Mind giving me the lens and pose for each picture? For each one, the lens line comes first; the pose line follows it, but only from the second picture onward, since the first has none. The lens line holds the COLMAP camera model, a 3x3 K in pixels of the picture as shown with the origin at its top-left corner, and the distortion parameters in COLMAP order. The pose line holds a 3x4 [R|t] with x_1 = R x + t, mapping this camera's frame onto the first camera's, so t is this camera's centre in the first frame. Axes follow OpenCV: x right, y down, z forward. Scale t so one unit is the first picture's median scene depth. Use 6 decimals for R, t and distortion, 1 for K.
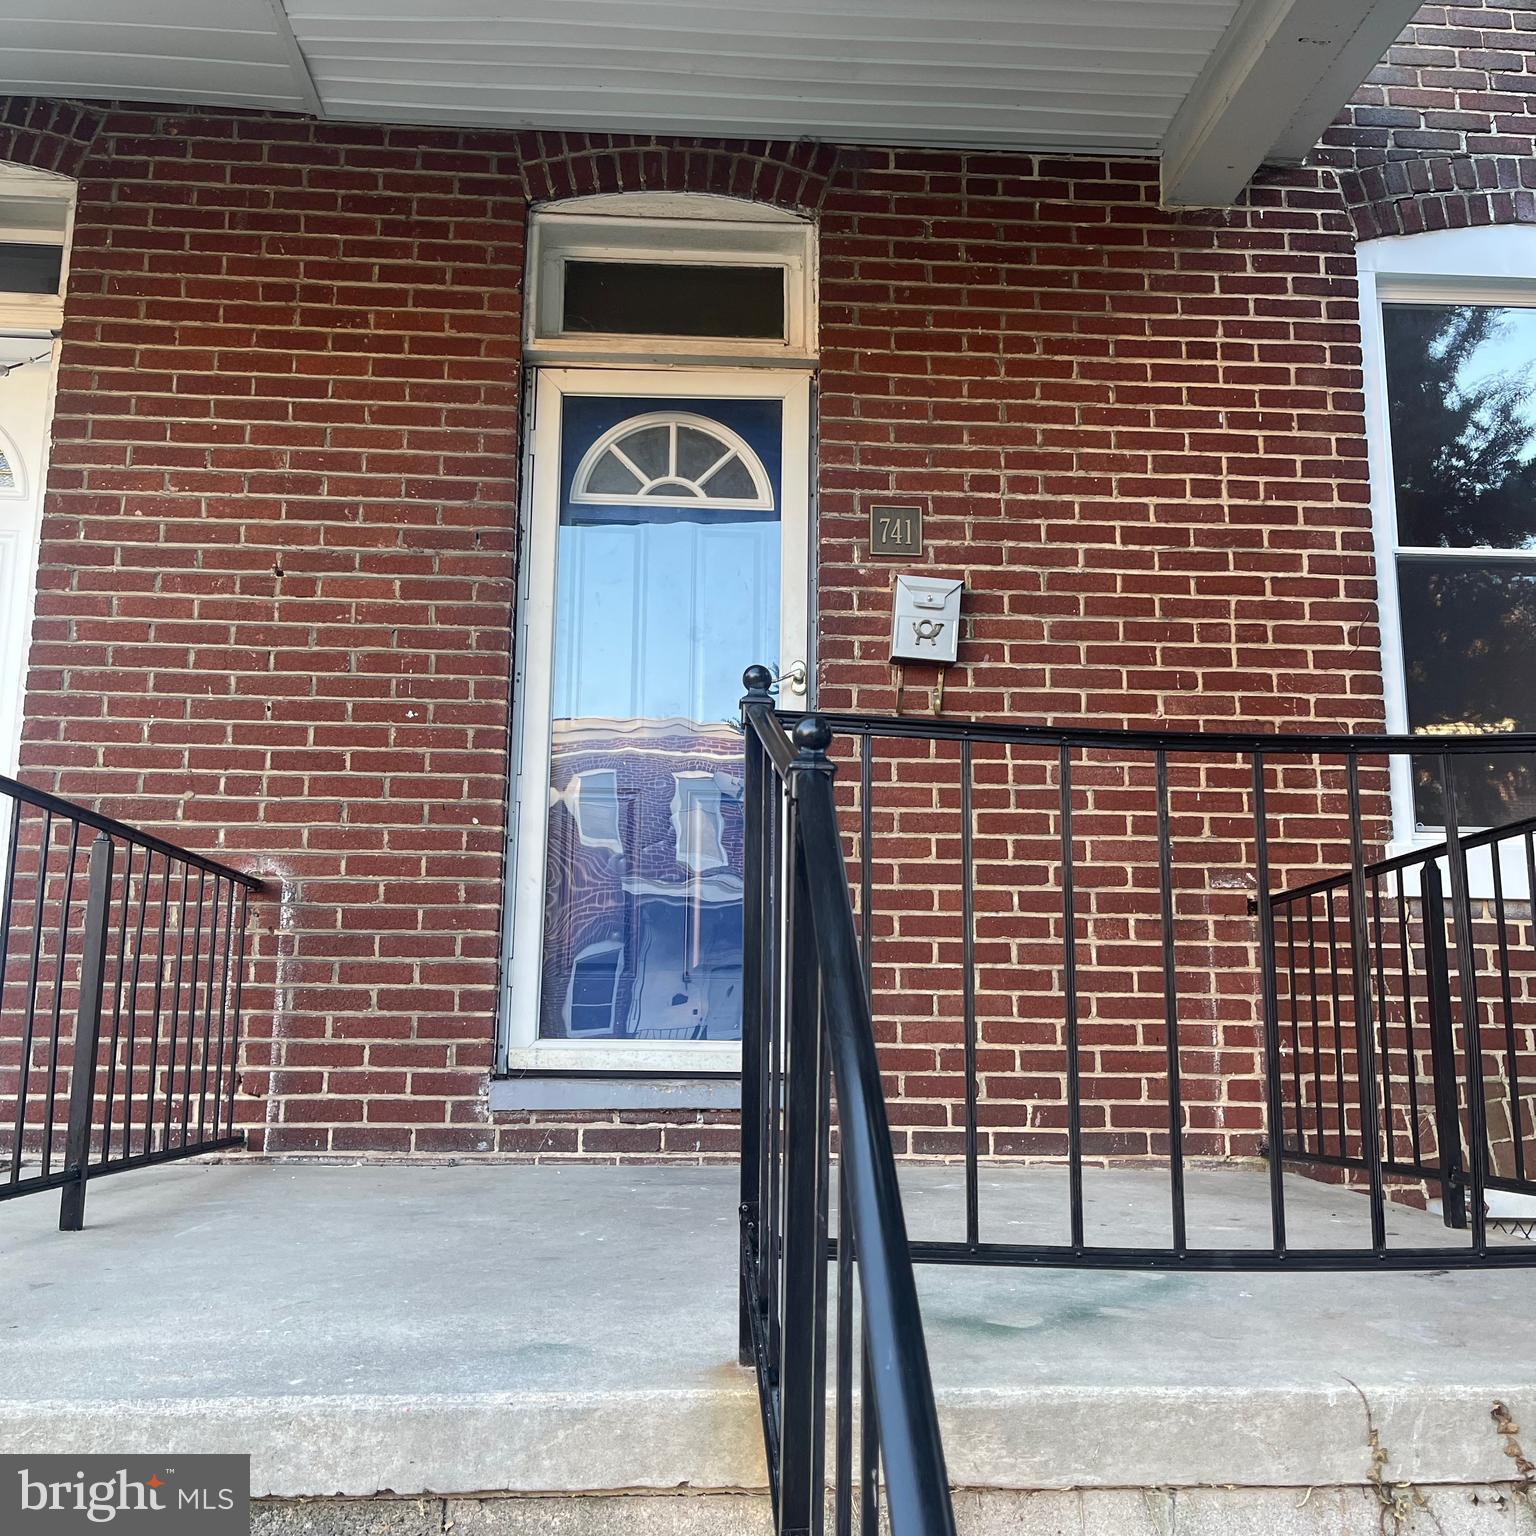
lens RADIAL K [[1648.7, 0, 808.2], [0, 1648.7, 768.8], [0, 0, 1]] dist [0.132271, -0.342705]
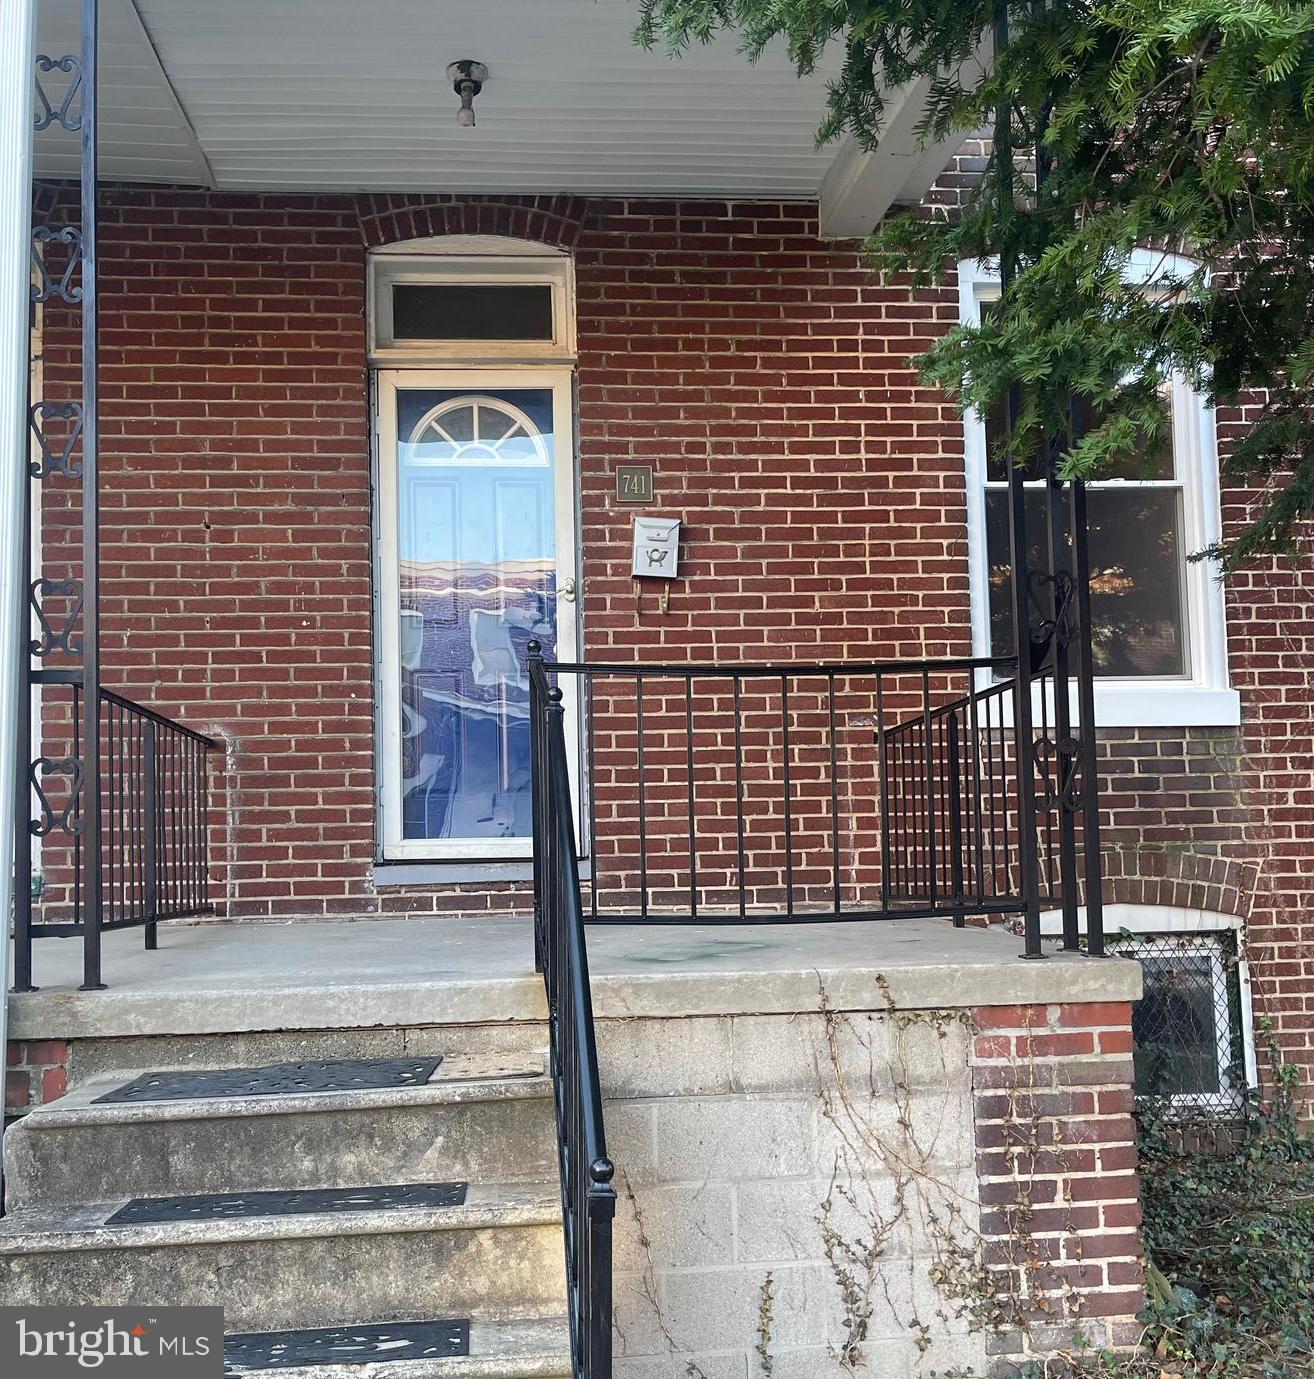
lens RADIAL K [[1641.7, 0, 657.0], [0, 1641.7, 751.0], [0, 0, 1]] dist [0.177239, -0.629615]
pose [[0.999251, -0.027966, 0.026763, 0.028228], [0.024902, 0.993763, 0.108697, -0.069364], [-0.029636, -0.107949, 0.993715, -0.457044]]
